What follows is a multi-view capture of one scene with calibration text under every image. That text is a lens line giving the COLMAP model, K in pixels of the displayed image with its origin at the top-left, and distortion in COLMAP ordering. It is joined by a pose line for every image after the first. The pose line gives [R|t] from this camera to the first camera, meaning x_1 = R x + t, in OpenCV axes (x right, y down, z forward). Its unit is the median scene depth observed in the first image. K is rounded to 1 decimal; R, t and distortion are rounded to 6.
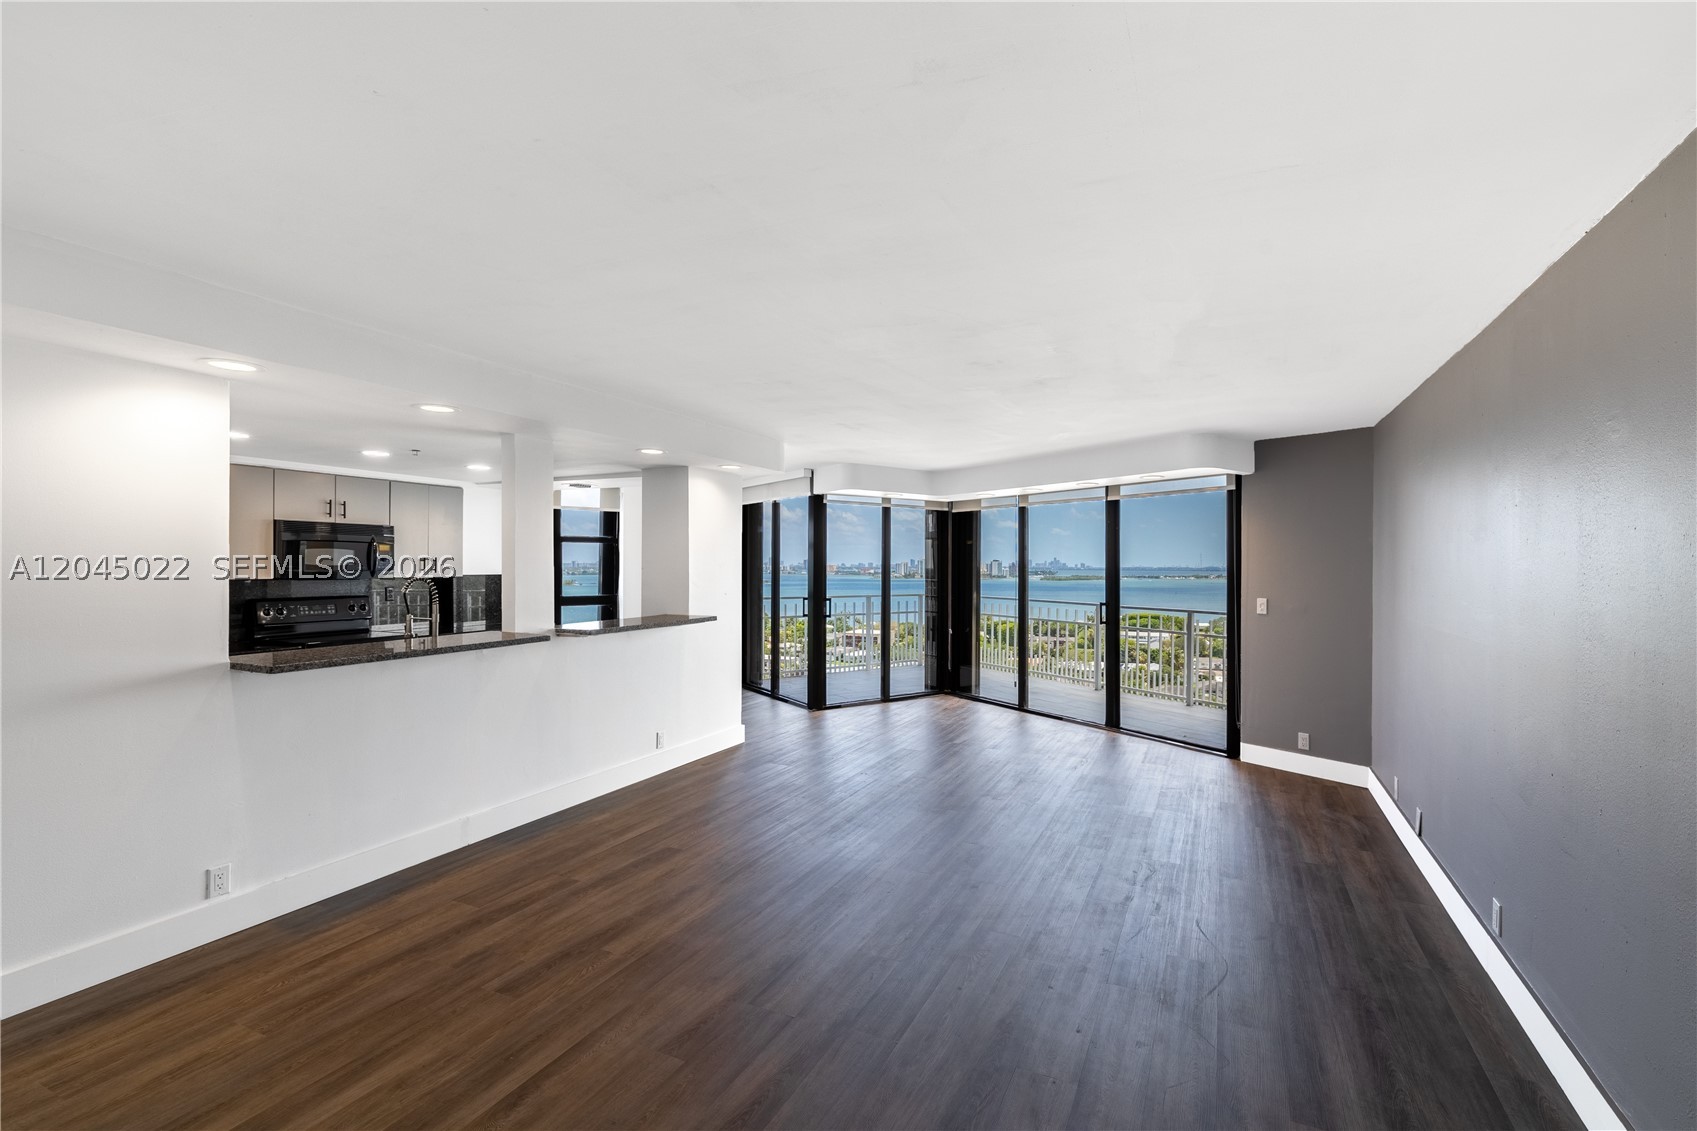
lens RADIAL K [[742.9, 0, 908.9], [0, 742.9, 561.9], [0, 0, 1]] dist [0.002608, 0.000385]
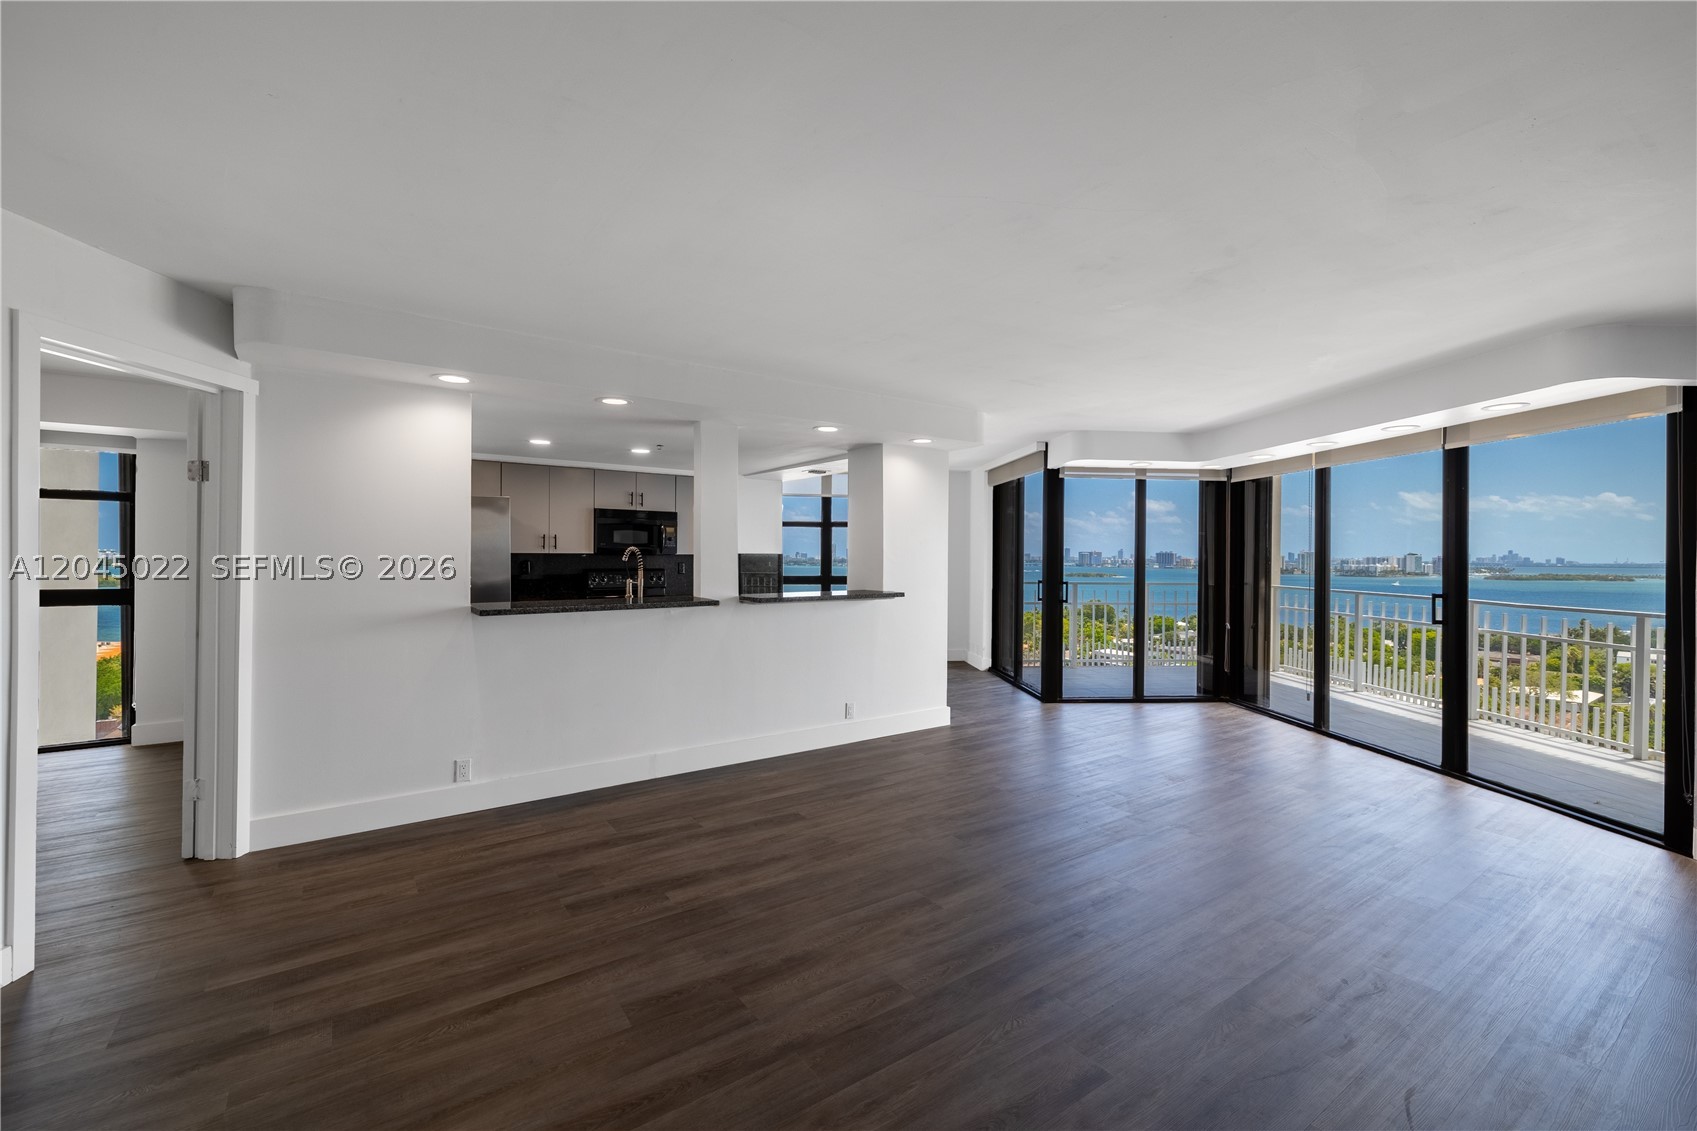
lens RADIAL K [[720.5, 0, 841.0], [0, 720.5, 557.3], [0, 0, 1]] dist [0.002445, 0.000588]
pose [[0.850473, 0.003338, -0.526008, 0.170280], [-0.001599, 0.999992, 0.003760, 0.022204], [0.526016, -0.002357, 0.850471, 0.138215]]
